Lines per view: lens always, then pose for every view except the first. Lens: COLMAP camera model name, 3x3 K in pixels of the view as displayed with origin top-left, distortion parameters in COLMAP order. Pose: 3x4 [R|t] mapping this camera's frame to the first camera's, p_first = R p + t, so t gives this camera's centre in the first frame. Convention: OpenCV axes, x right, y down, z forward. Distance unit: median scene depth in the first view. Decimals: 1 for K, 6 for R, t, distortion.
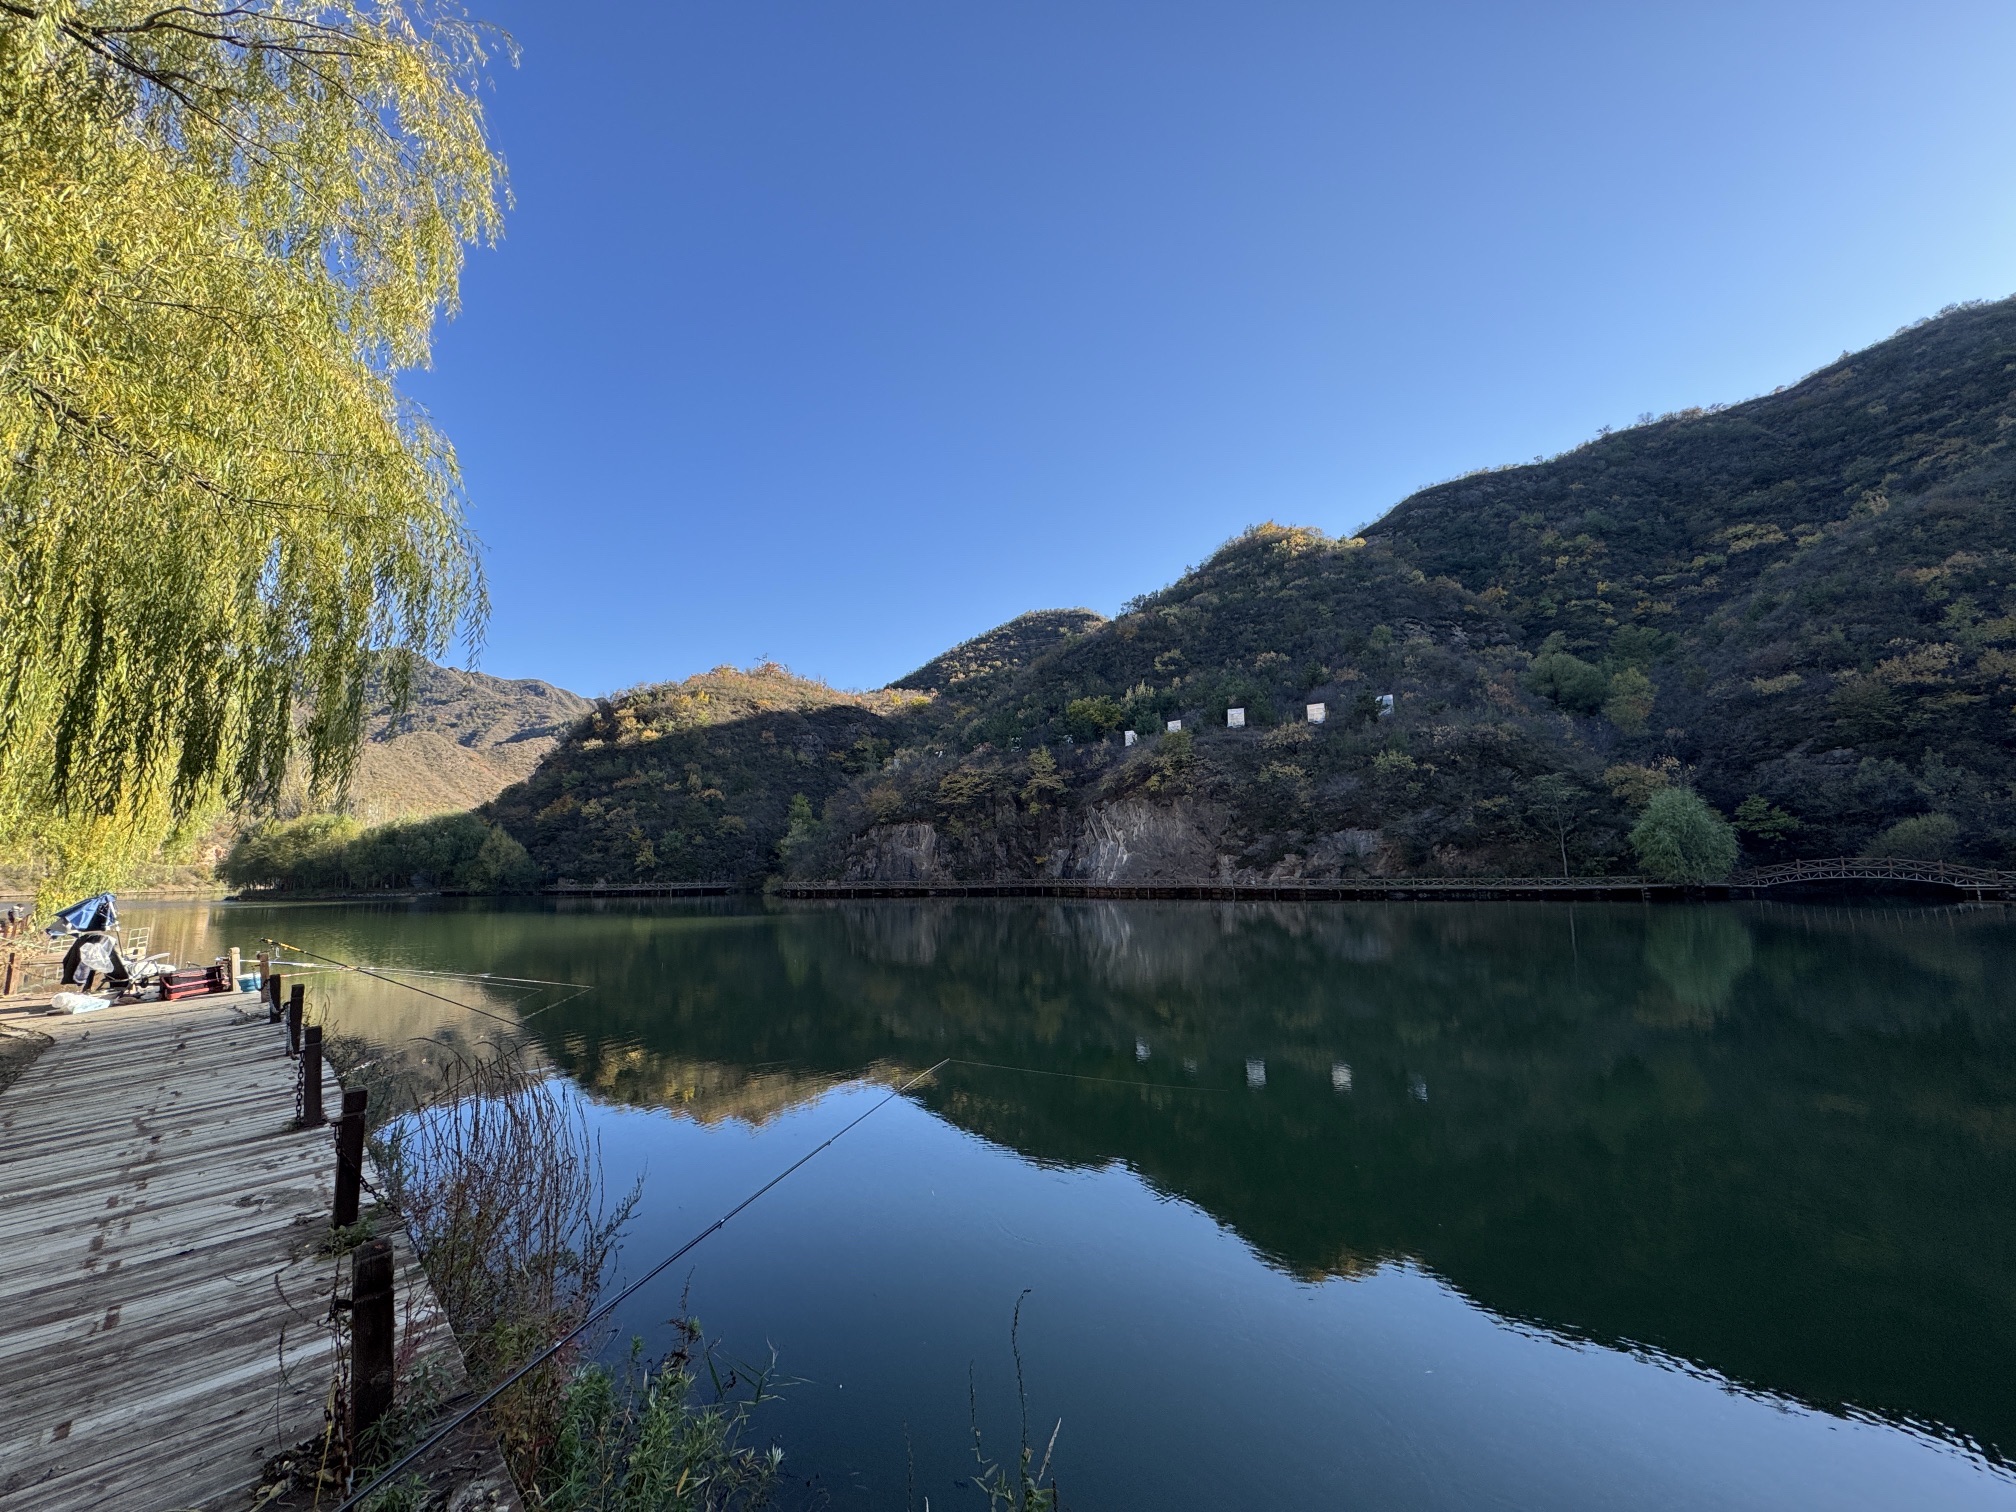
lens RADIAL K [[800.2, 0, 1008.0], [0, 800.2, 756.0], [0, 0, 1]] dist [-0.025485, -0.000117]
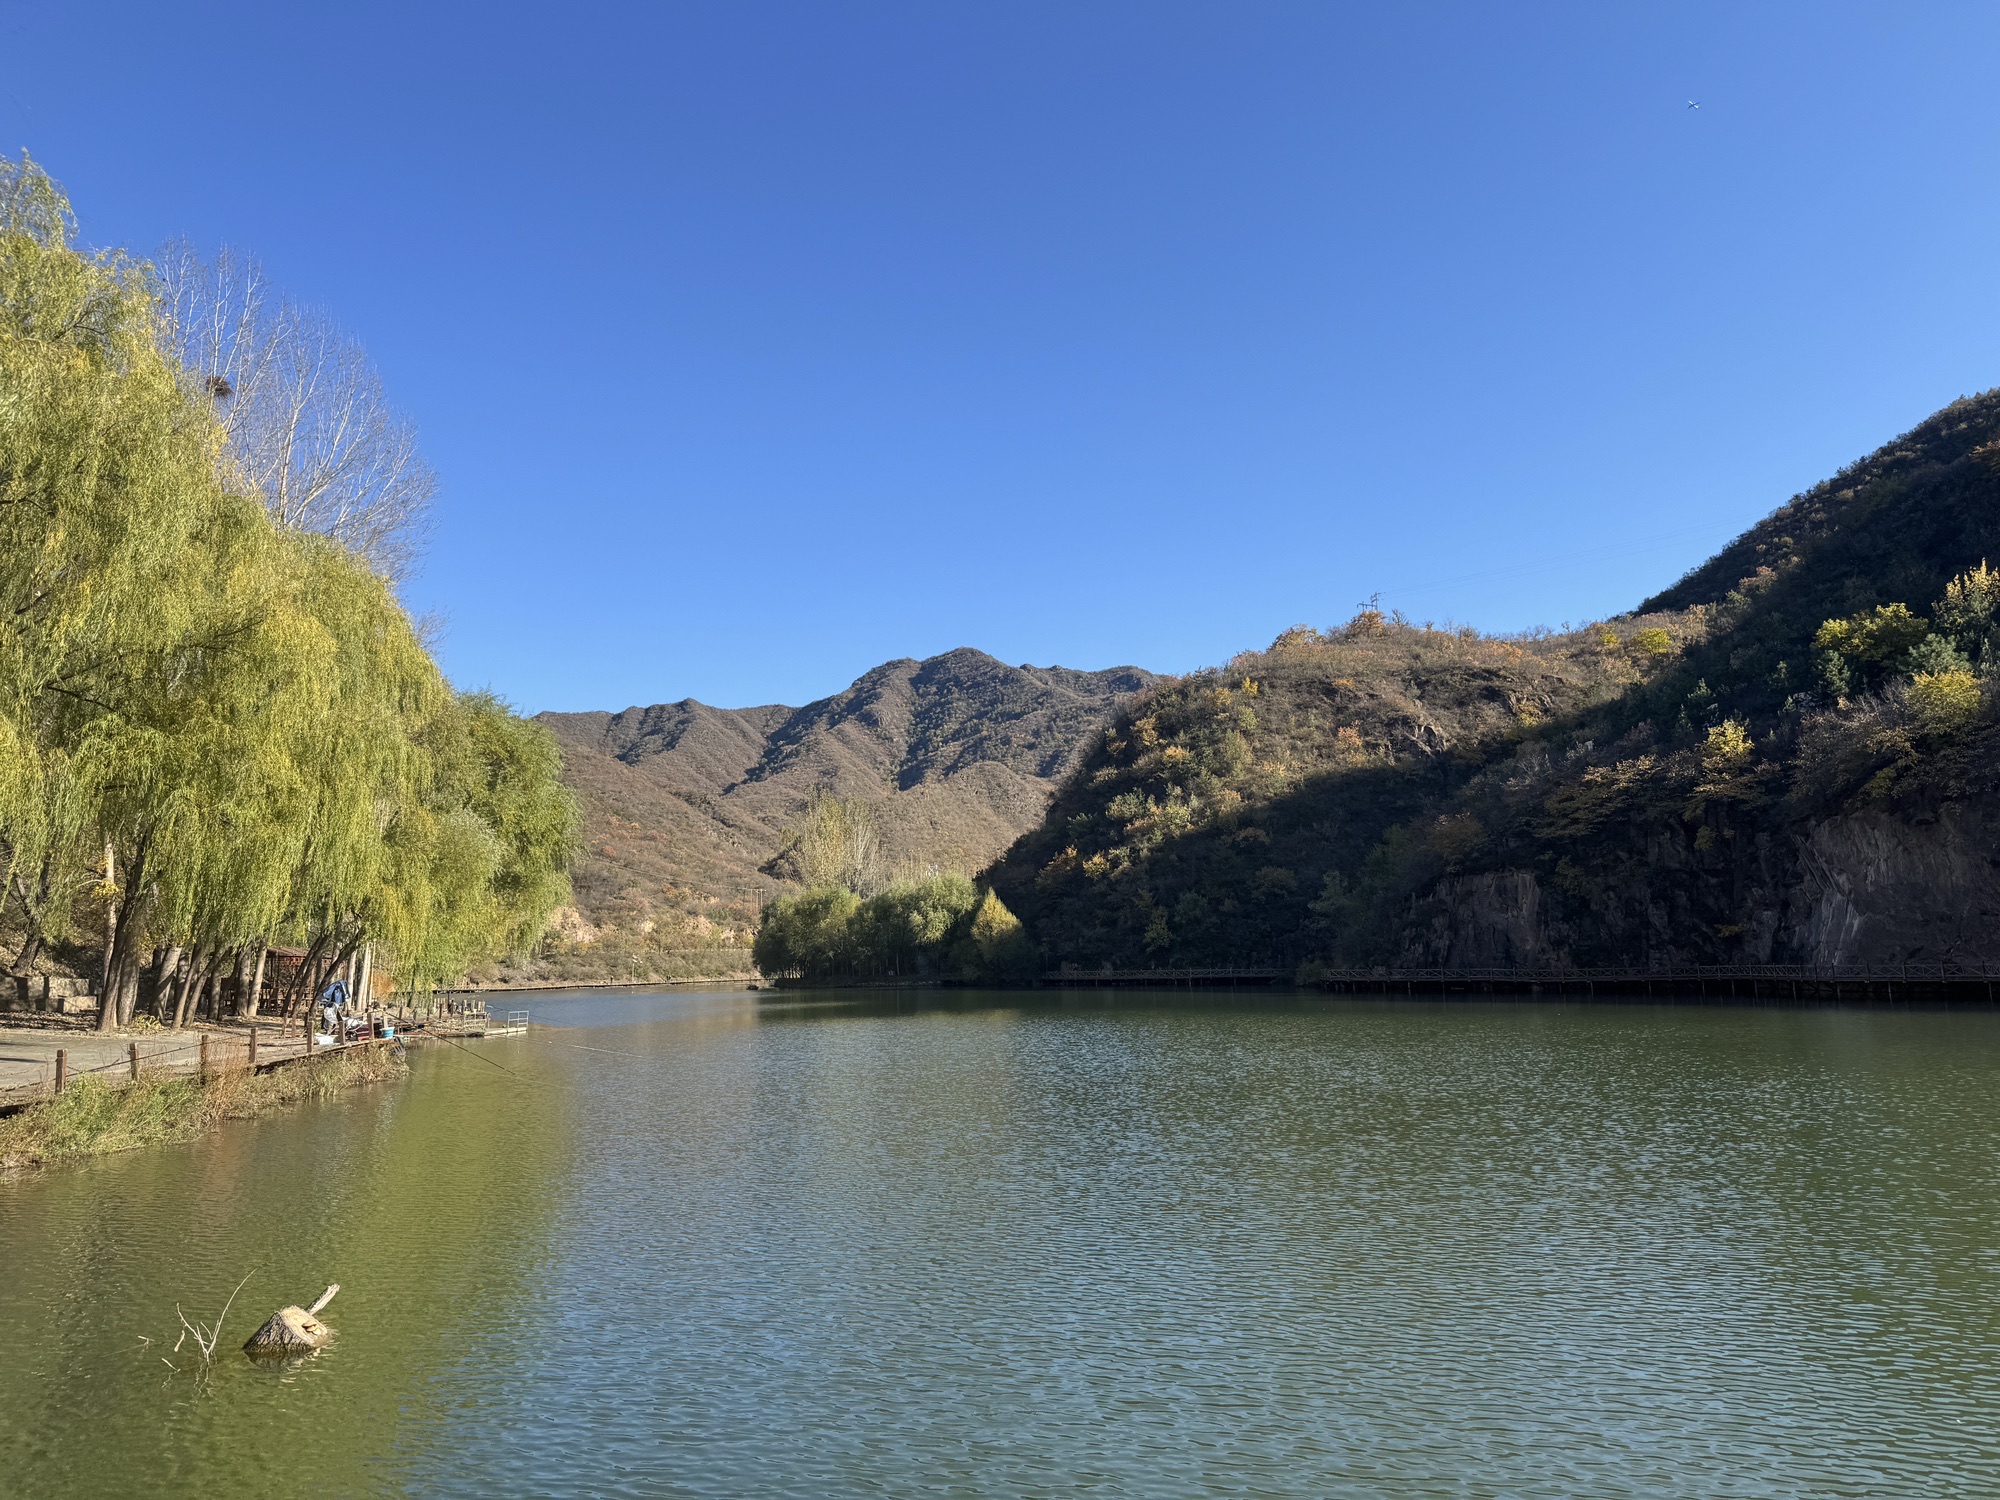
lens RADIAL K [[1394.3, 0, 1000.0], [0, 1394.3, 750.0], [0, 0, 1]] dist [0.059107, -0.174234]
pose [[0.782082, -0.091136, -0.616475, 0.211100], [0.094227, 0.995169, -0.027580, -0.011949], [0.616010, -0.036519, 0.786891, -0.050422]]
